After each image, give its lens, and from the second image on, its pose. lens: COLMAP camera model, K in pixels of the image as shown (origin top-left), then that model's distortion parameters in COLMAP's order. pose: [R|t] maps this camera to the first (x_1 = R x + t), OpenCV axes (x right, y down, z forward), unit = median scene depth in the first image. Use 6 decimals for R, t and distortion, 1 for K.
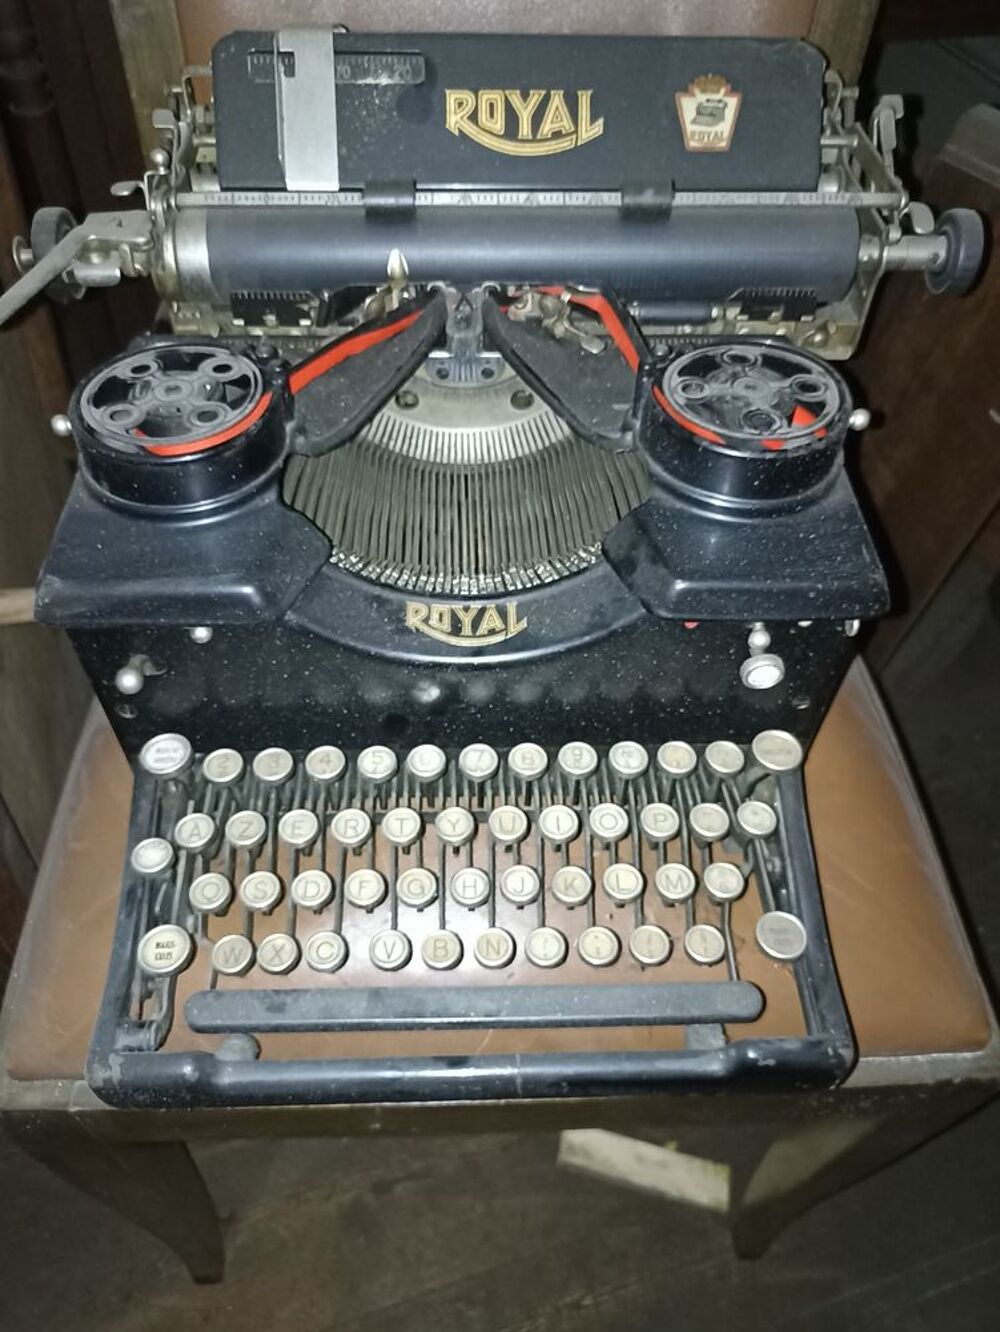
lens RADIAL K [[905.7, 0, 495.8], [0, 905.7, 665.3], [0, 0, 1]] dist [-0.042904, -0.003483]
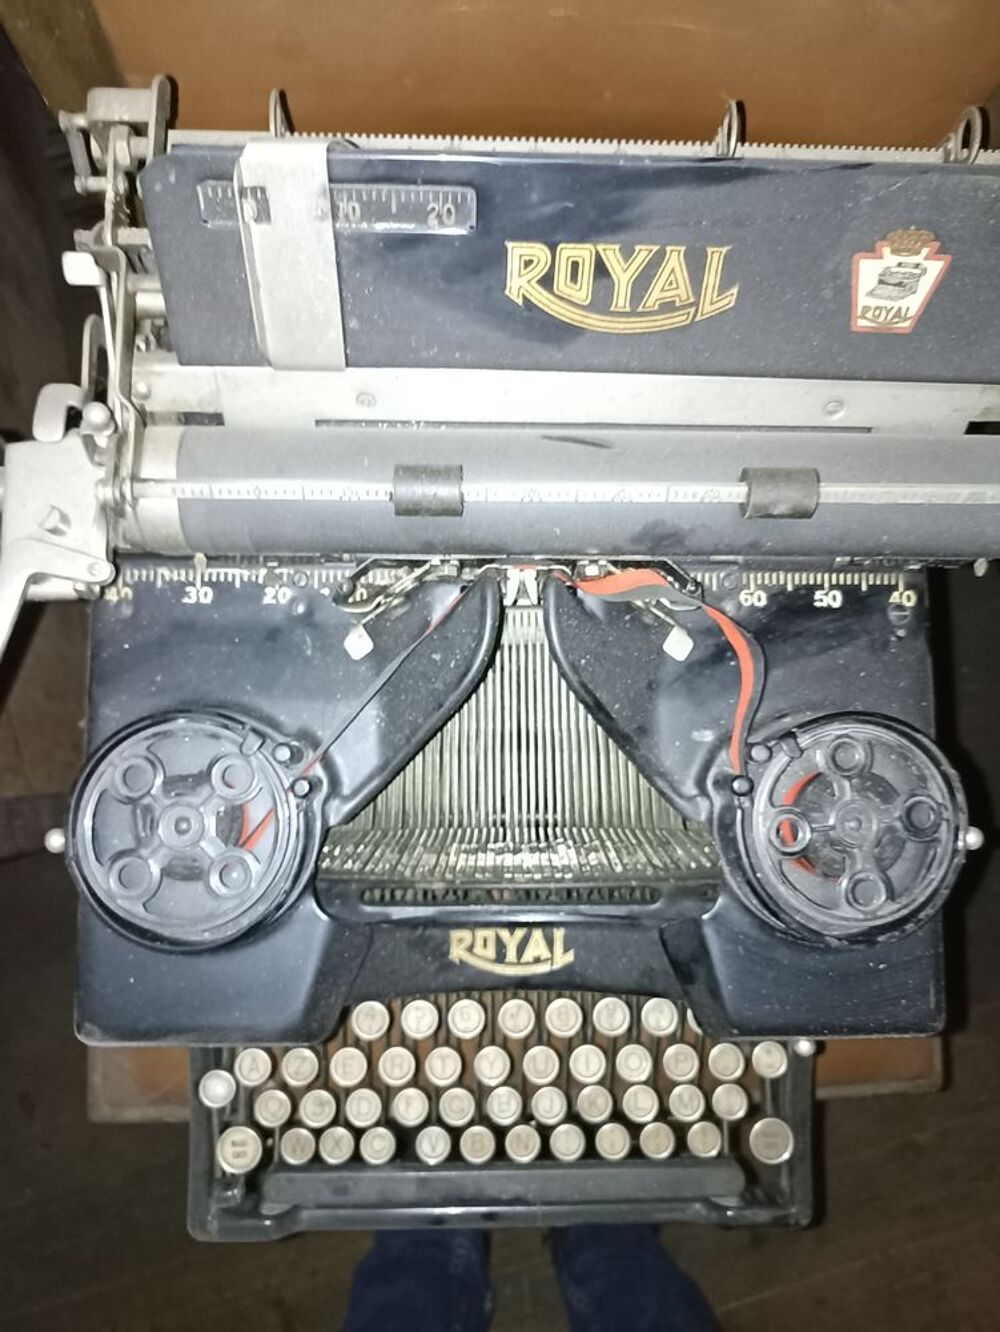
lens RADIAL K [[905.7, 0, 500.1], [0, 905.7, 666.0], [0, 0, 1]] dist [-0.042904, -0.003483]
pose [[0.999369, 0.033710, 0.011197, -0.057870], [-0.034817, 0.867192, 0.496756, -0.699432], [0.007036, -0.496832, 0.867818, 0.270273]]
